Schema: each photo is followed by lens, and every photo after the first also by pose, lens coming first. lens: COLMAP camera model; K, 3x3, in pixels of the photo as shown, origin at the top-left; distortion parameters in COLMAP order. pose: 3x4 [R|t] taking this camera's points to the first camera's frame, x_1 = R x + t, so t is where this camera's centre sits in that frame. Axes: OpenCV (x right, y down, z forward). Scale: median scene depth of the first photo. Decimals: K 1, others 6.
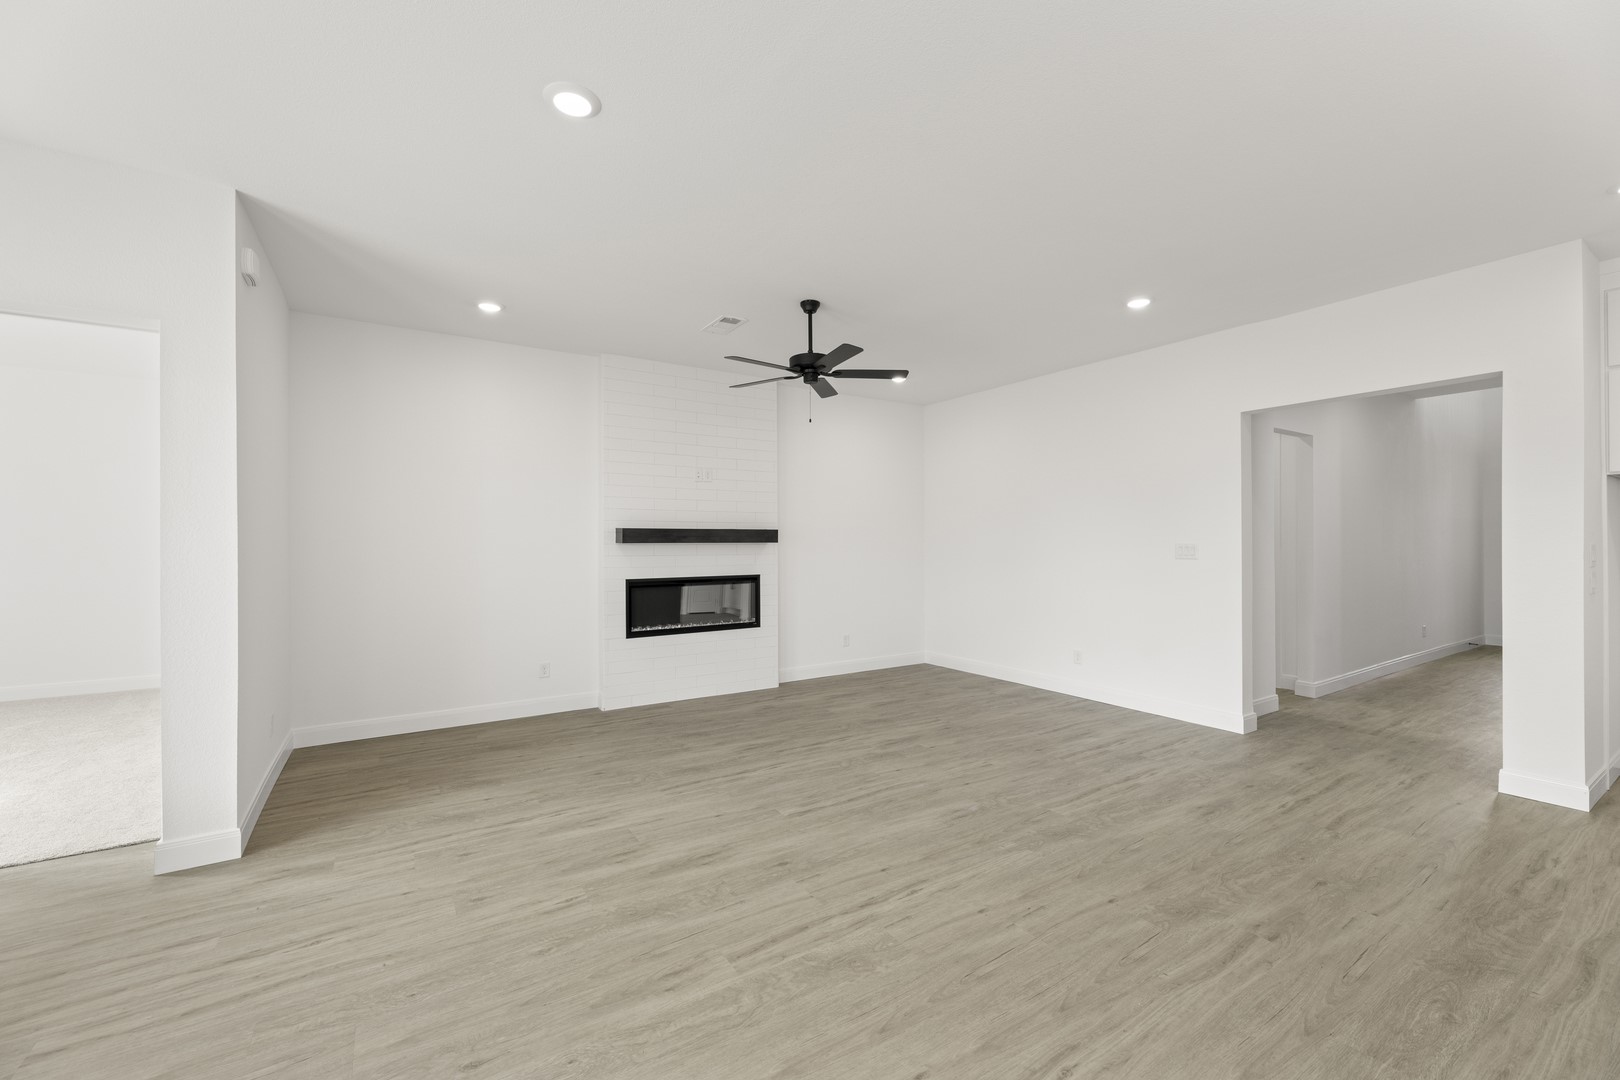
lens RADIAL K [[646.0, 0, 814.1], [0, 646.0, 542.2], [0, 0, 1]] dist [-0.000045, -0.000418]
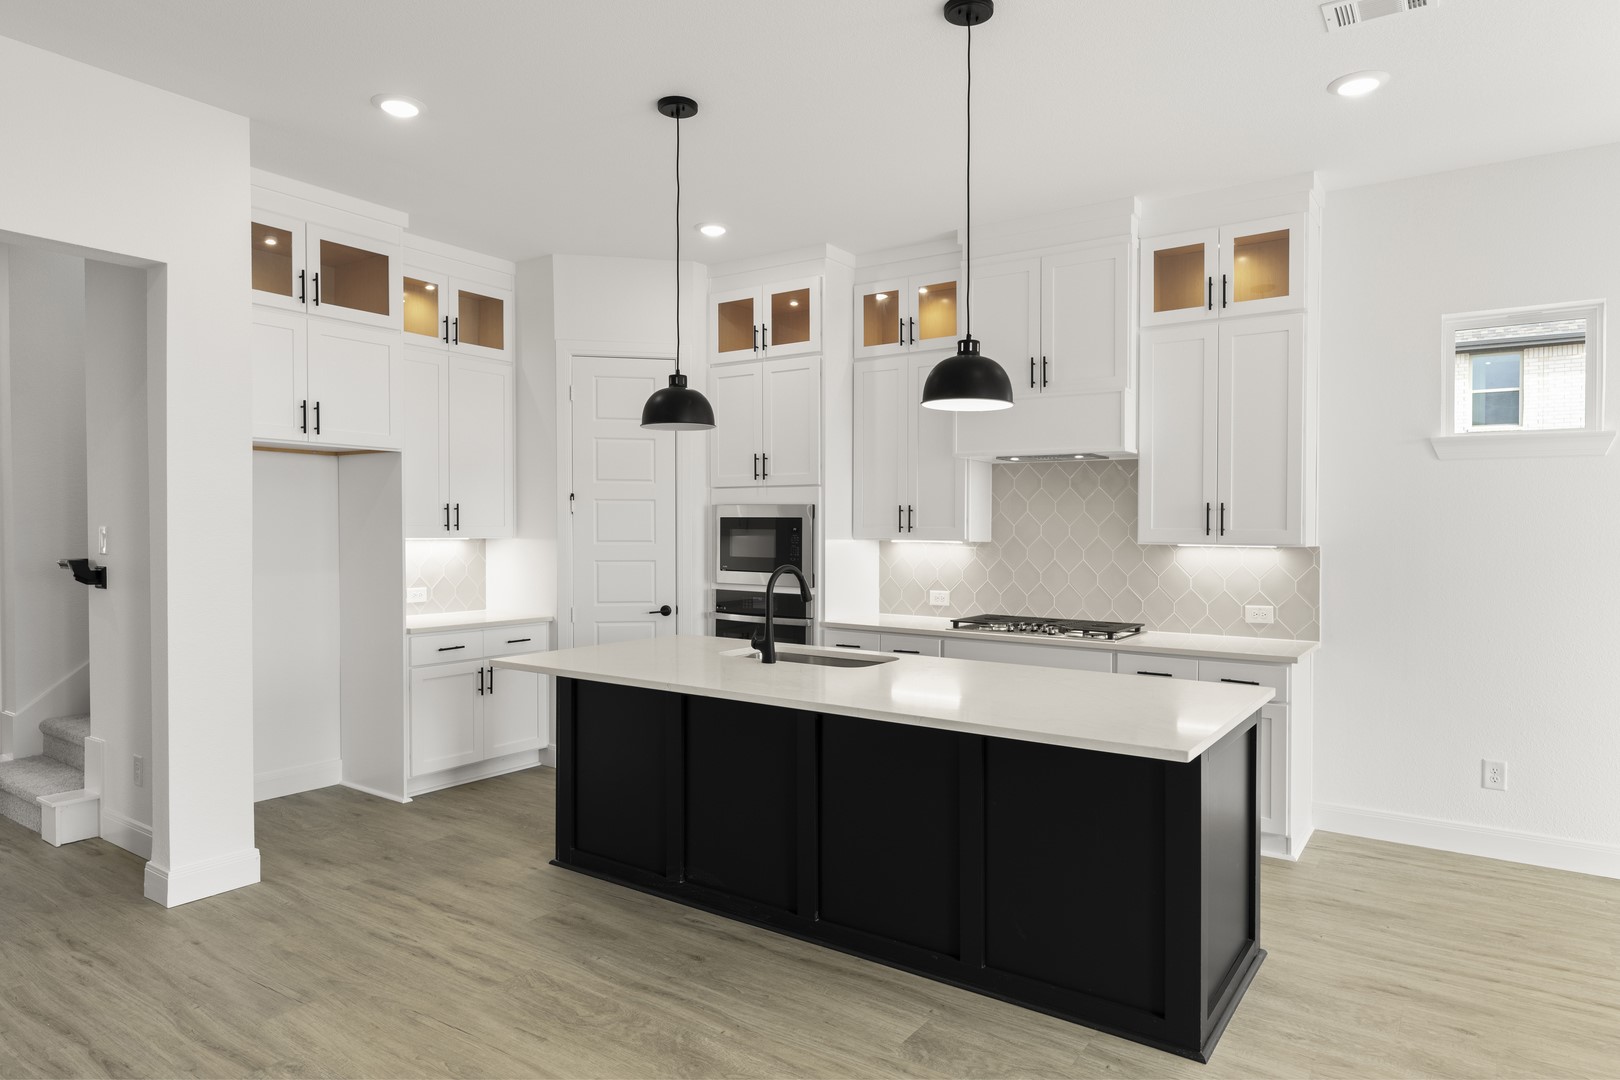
lens RADIAL K [[965.5, 0, 819.1], [0, 965.5, 545.9], [0, 0, 1]] dist [0.002123, -0.000514]
pose [[-0.385487, -0.016270, 0.922570, -0.087063], [-0.005941, 0.999868, 0.015151, 0.001892], [-0.922694, 0.000360, -0.385532, 0.757837]]
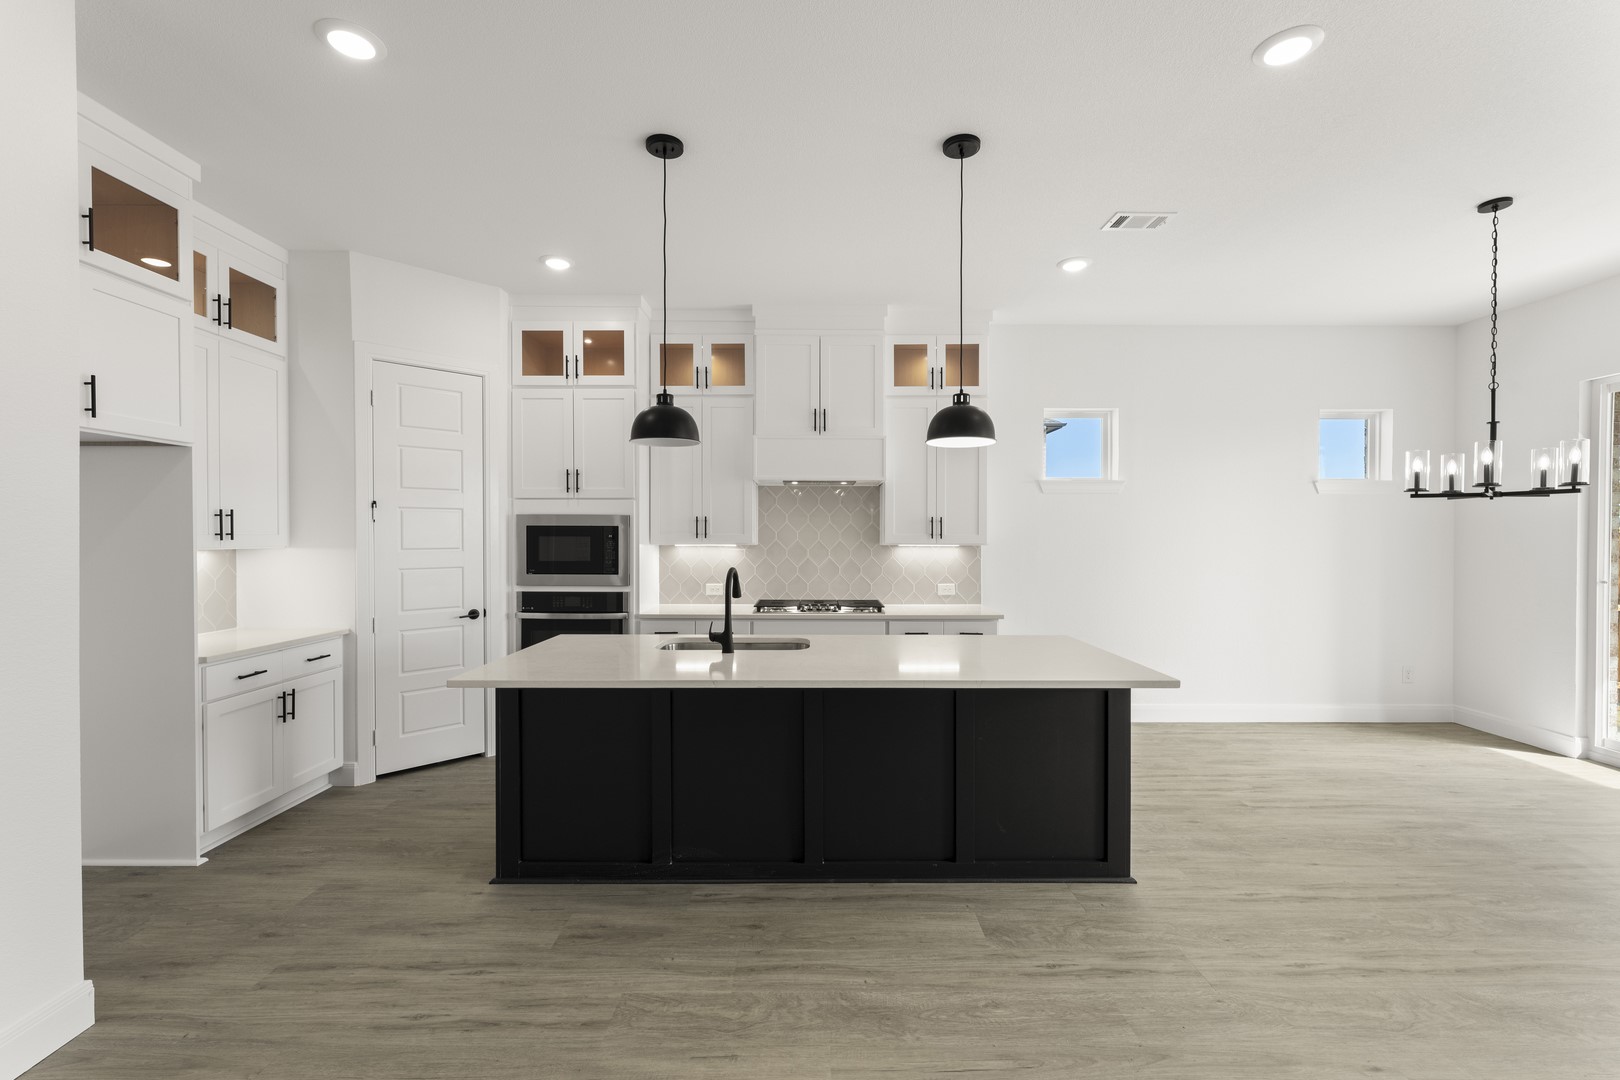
lens RADIAL K [[689.8, 0, 819.1], [0, 689.8, 541.9], [0, 0, 1]] dist [0.002067, -0.001129]
pose [[-0.843554, -0.002968, 0.537037, 0.326434], [0.001024, 0.999974, 0.007135, 0.000669], [-0.537044, 0.006569, -0.843529, 1.060210]]
